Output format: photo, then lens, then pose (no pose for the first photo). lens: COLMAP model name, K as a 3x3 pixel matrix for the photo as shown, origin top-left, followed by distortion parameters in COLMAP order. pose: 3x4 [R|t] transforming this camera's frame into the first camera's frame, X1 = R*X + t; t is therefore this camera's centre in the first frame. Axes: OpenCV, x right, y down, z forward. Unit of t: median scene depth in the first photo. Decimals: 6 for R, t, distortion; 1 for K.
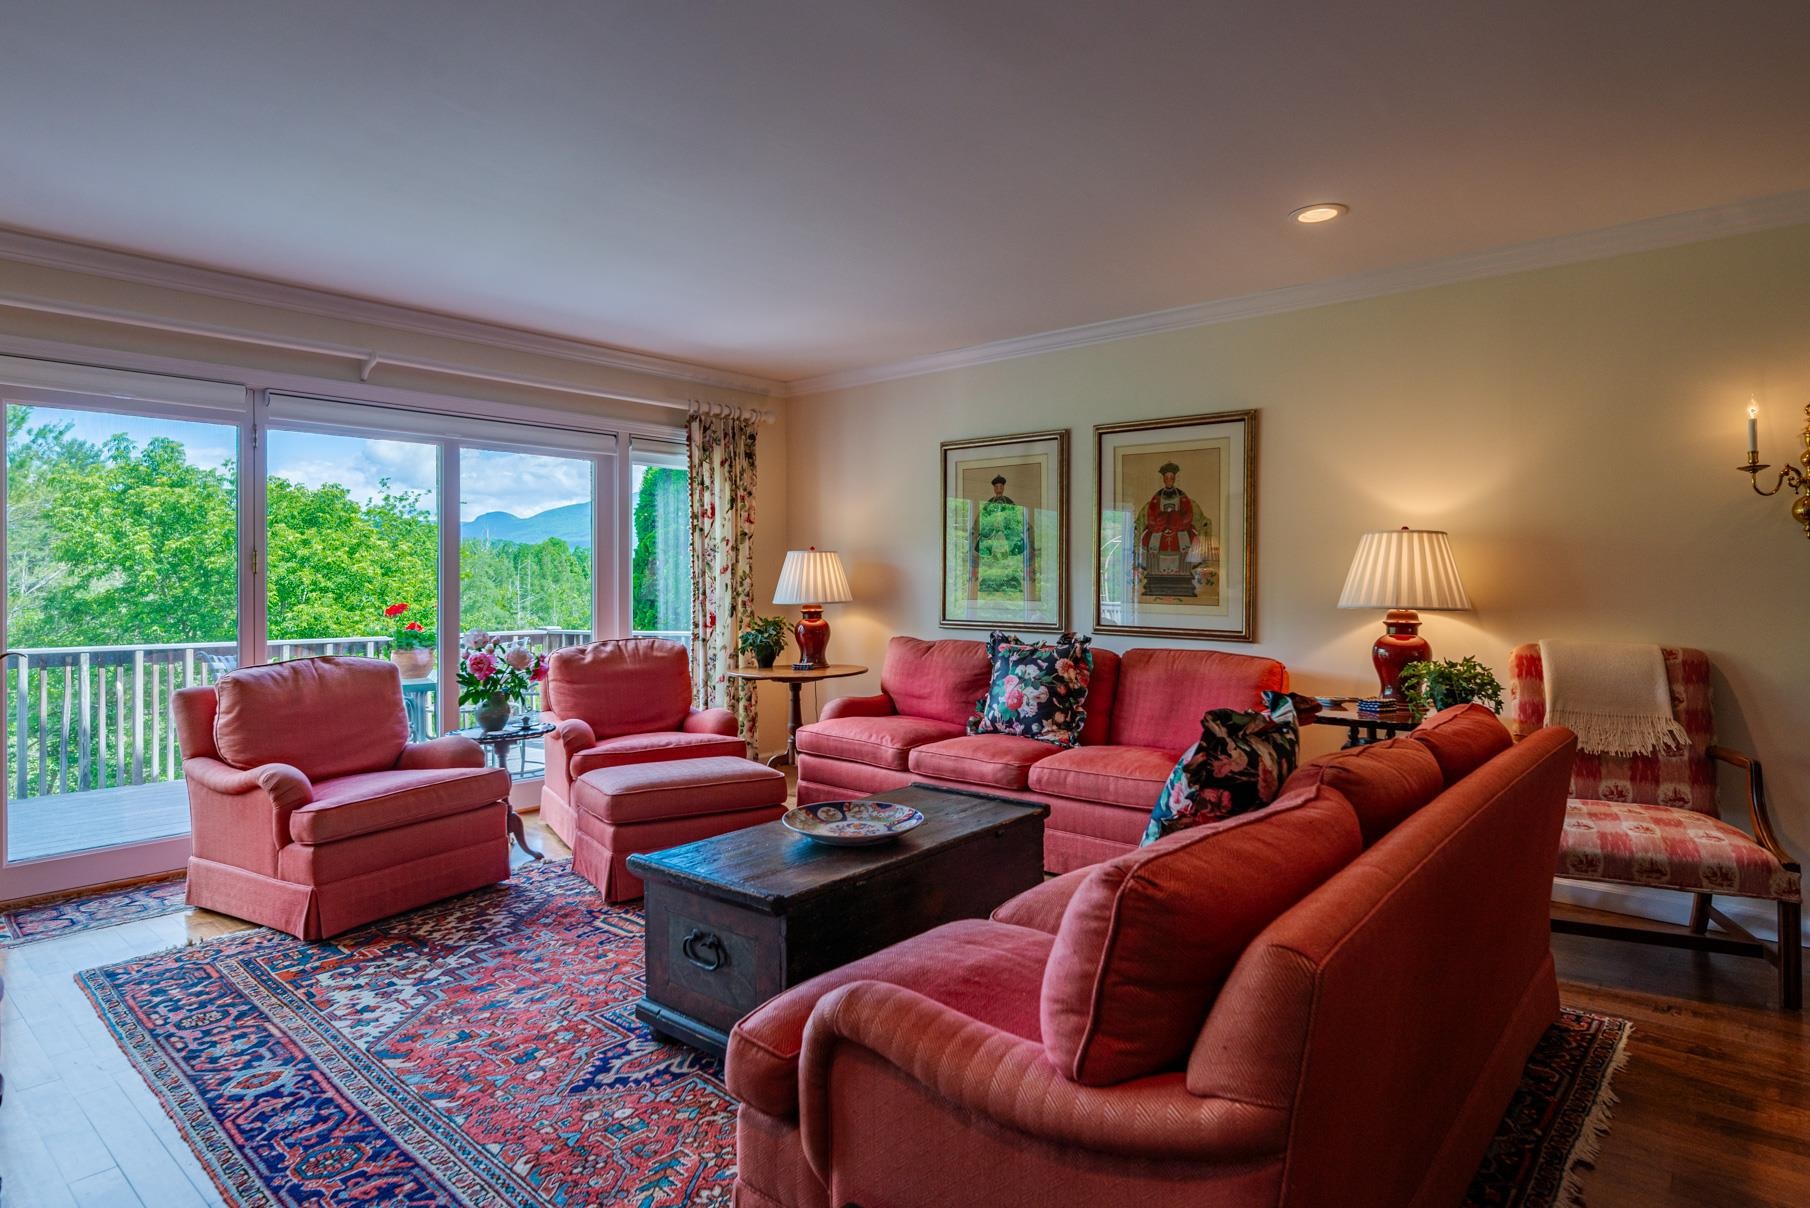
lens RADIAL K [[1012.6, 0, 905.4], [0, 1012.6, 576.0], [0, 0, 1]] dist [0.029102, -0.001332]
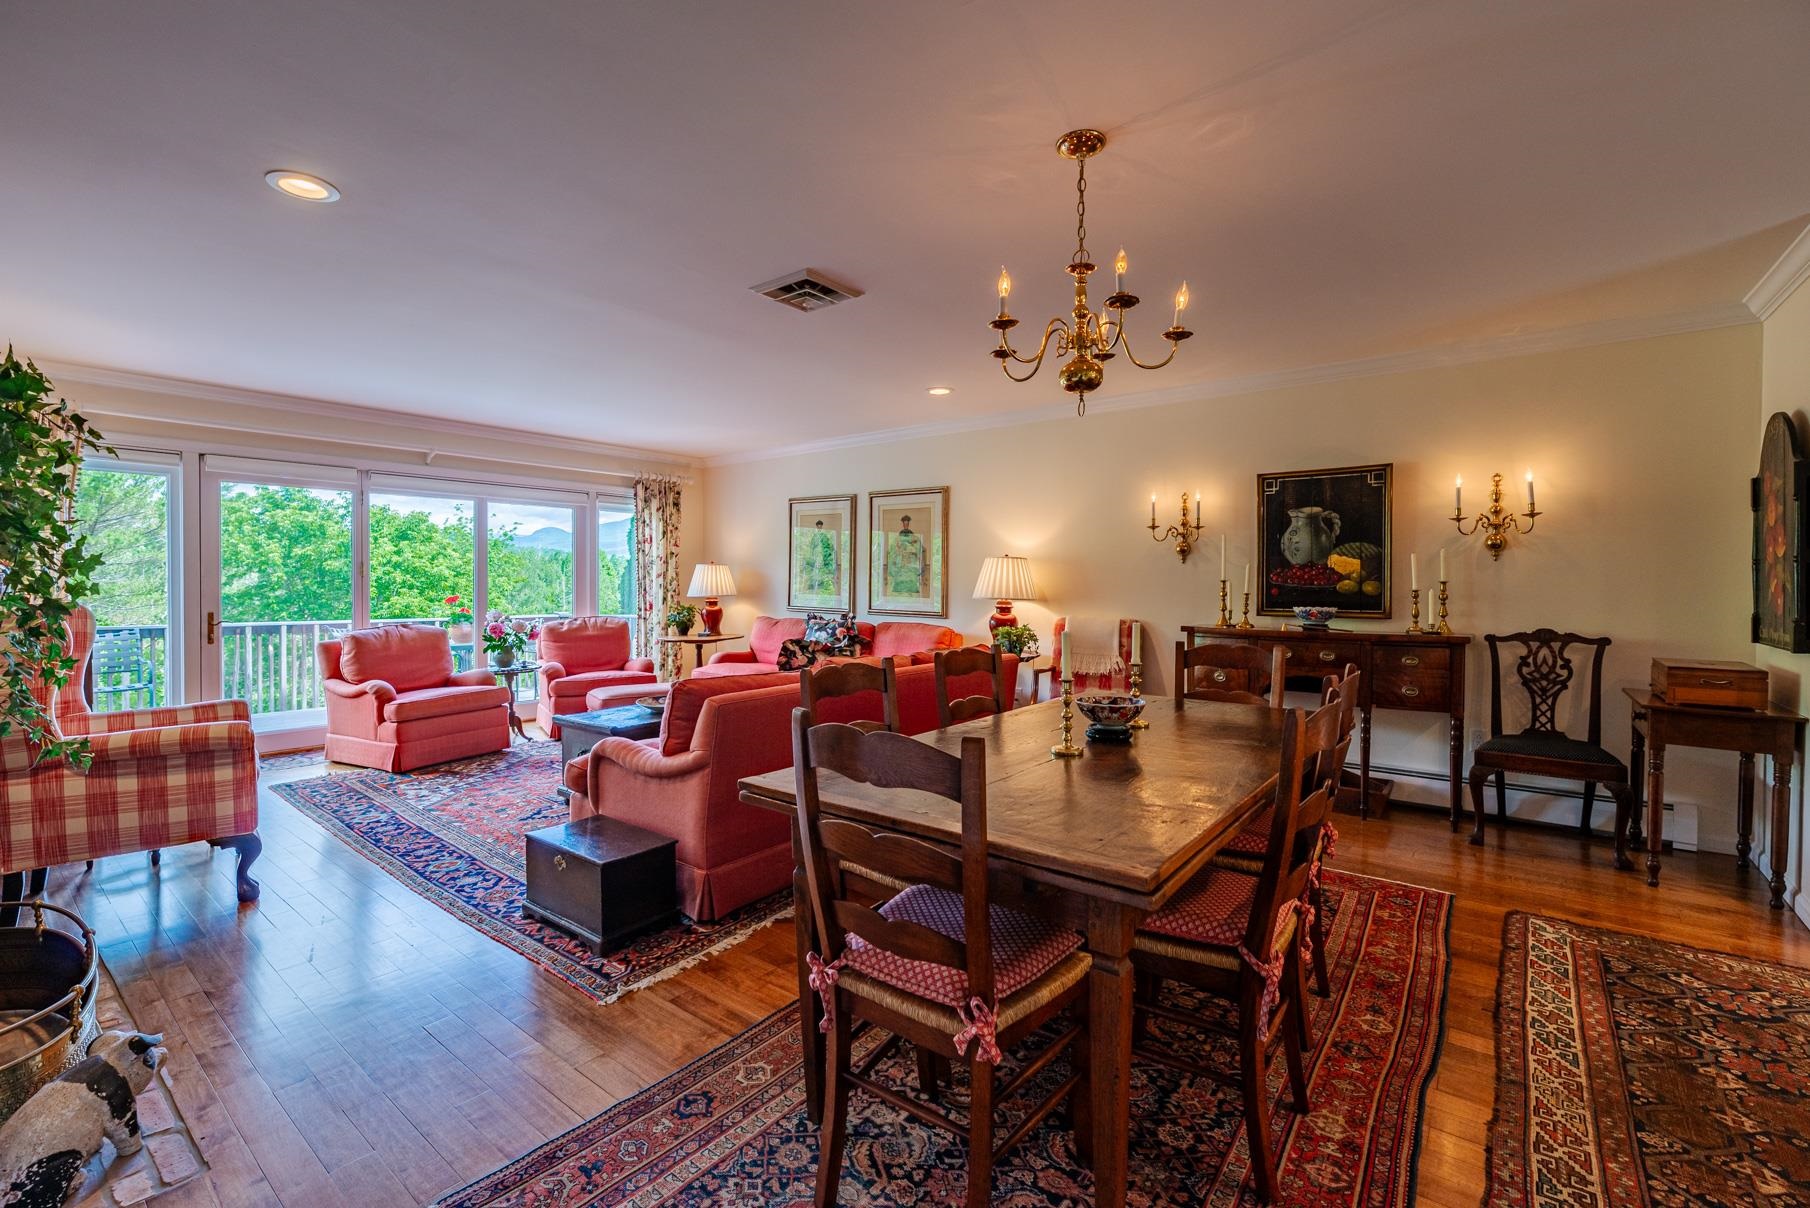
lens RADIAL K [[773.9, 0, 905.2], [0, 773.9, 590.6], [0, 0, 1]] dist [0.017786, 0.000654]
pose [[0.998961, 0.004792, 0.045318, 0.209310], [-0.005449, 0.999882, 0.014375, -0.002326], [-0.045243, -0.014607, 0.998869, -0.340883]]
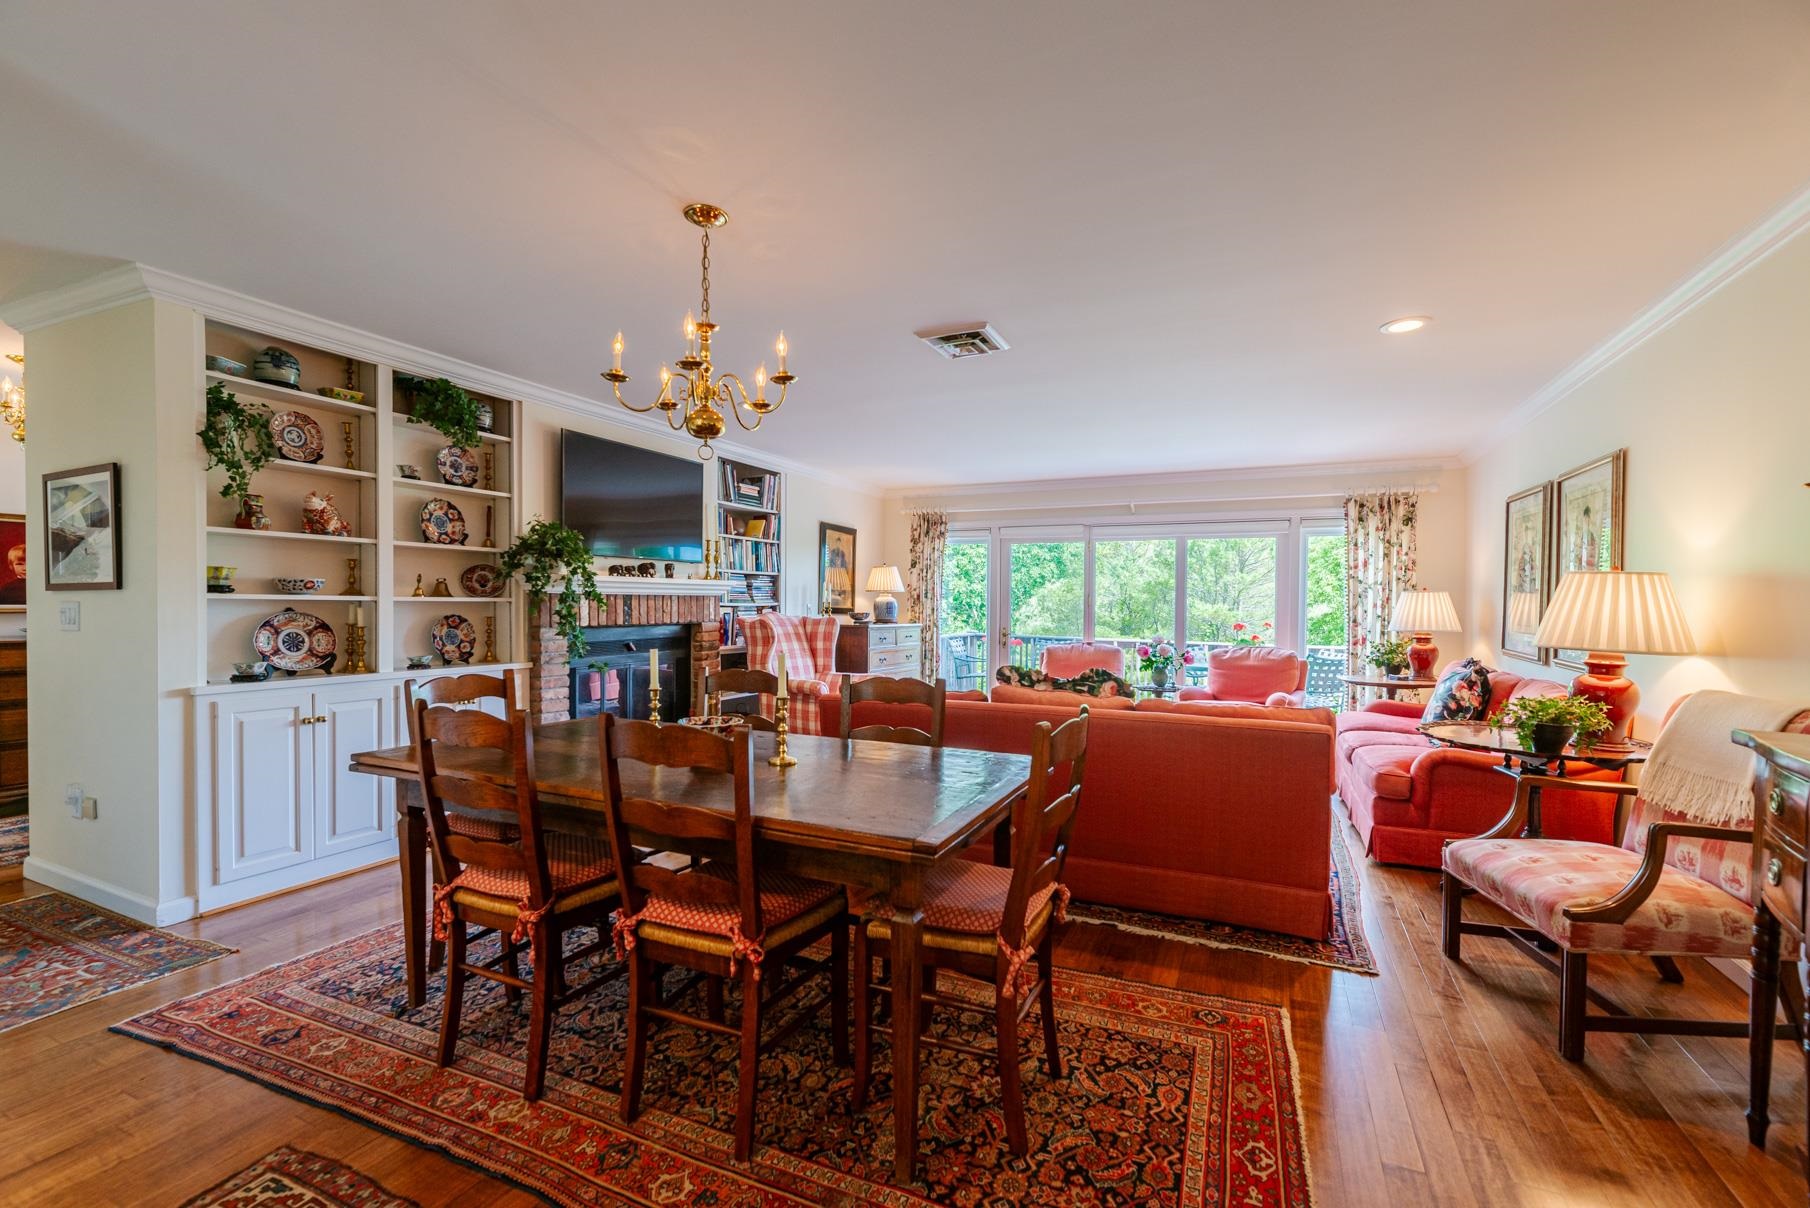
lens RADIAL K [[773.9, 0, 904.2], [0, 773.9, 606.6], [0, 0, 1]] dist [0.017786, 0.000654]
pose [[0.279453, 0.011343, -0.960092, 0.873716], [-0.008948, 0.999918, 0.009209, -0.010389], [0.960118, 0.006018, 0.279532, 0.101796]]
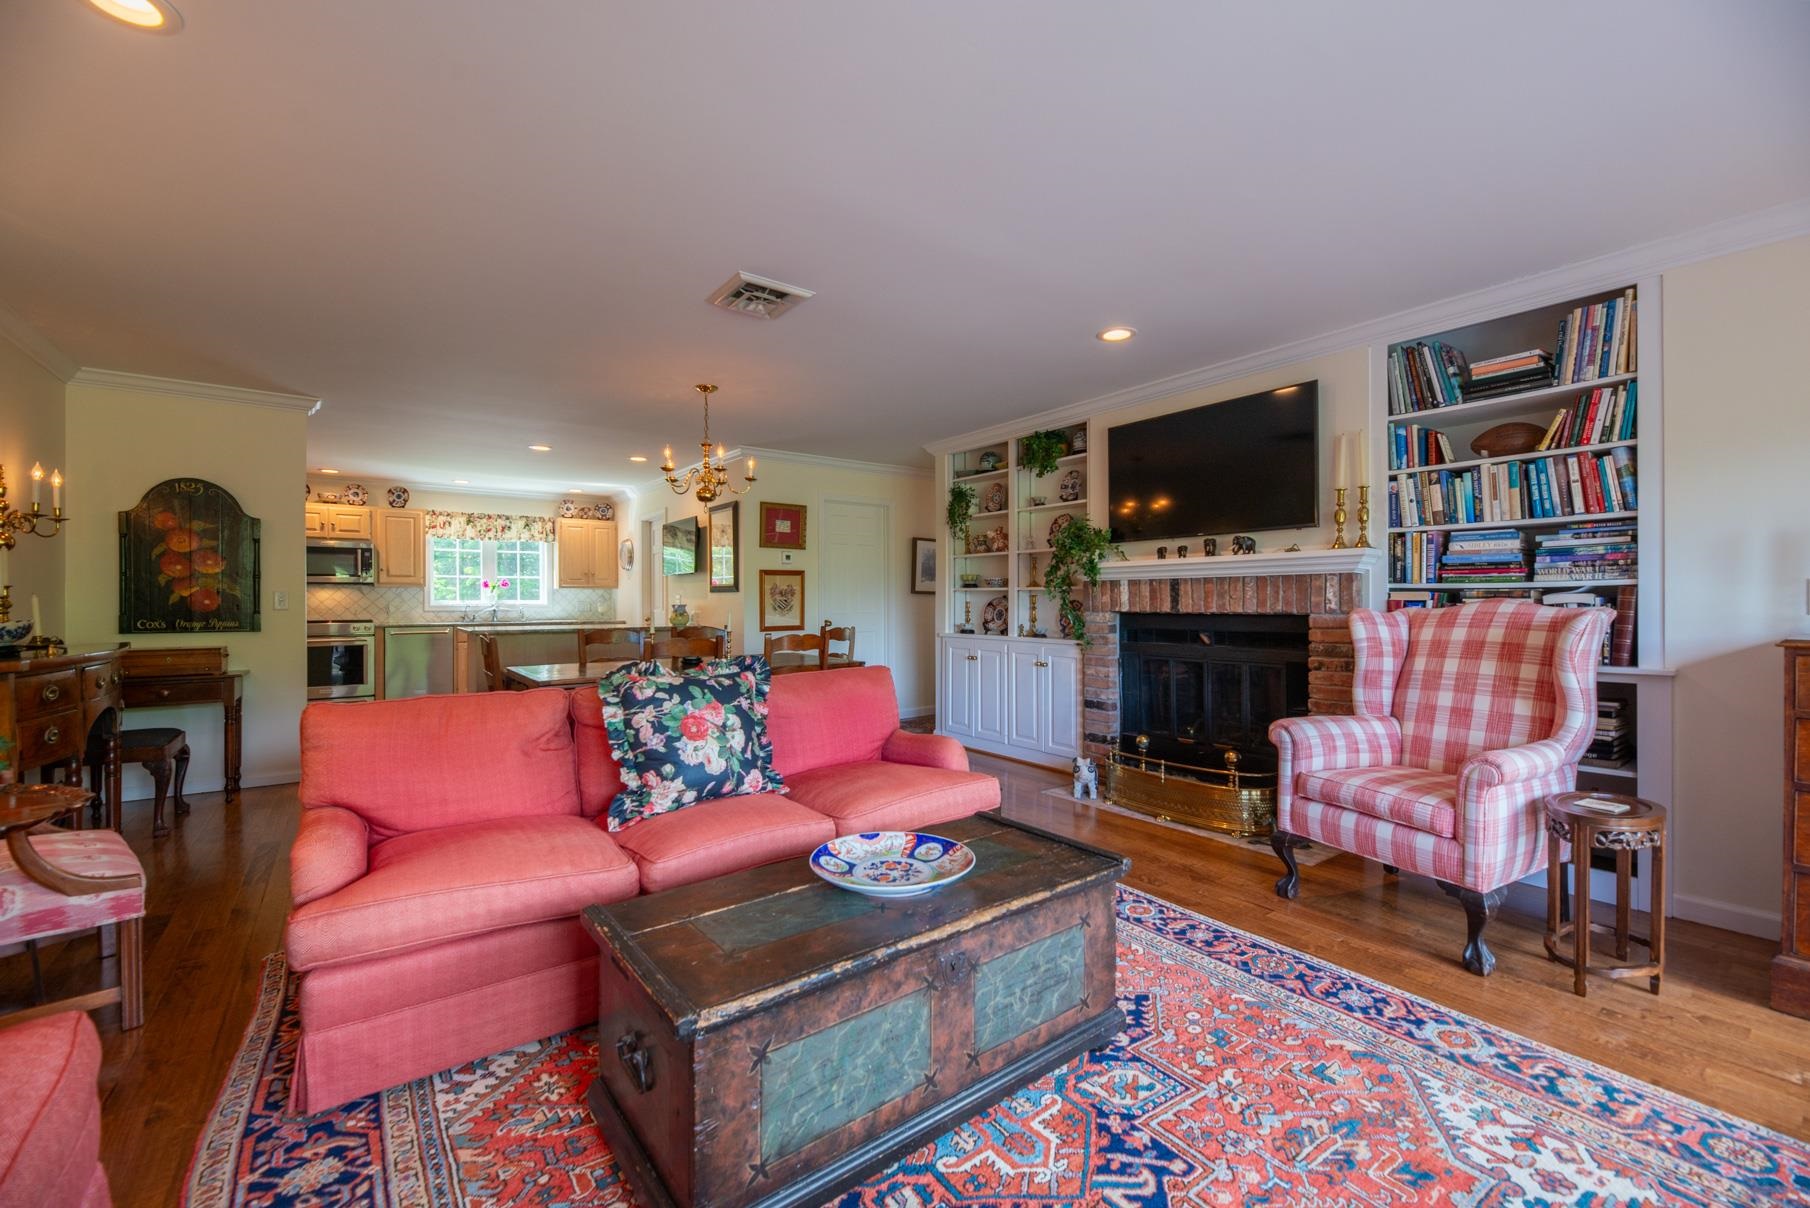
lens RADIAL K [[736.7, 0, 909.8], [0, 736.7, 604.9], [0, 0, 1]] dist [-0.000646, 0.000103]
pose [[-0.976555, 0.005704, 0.215193, -0.124879], [0.006504, 0.999974, 0.003013, 0.013493], [-0.215170, 0.004342, -0.976567, 1.001110]]
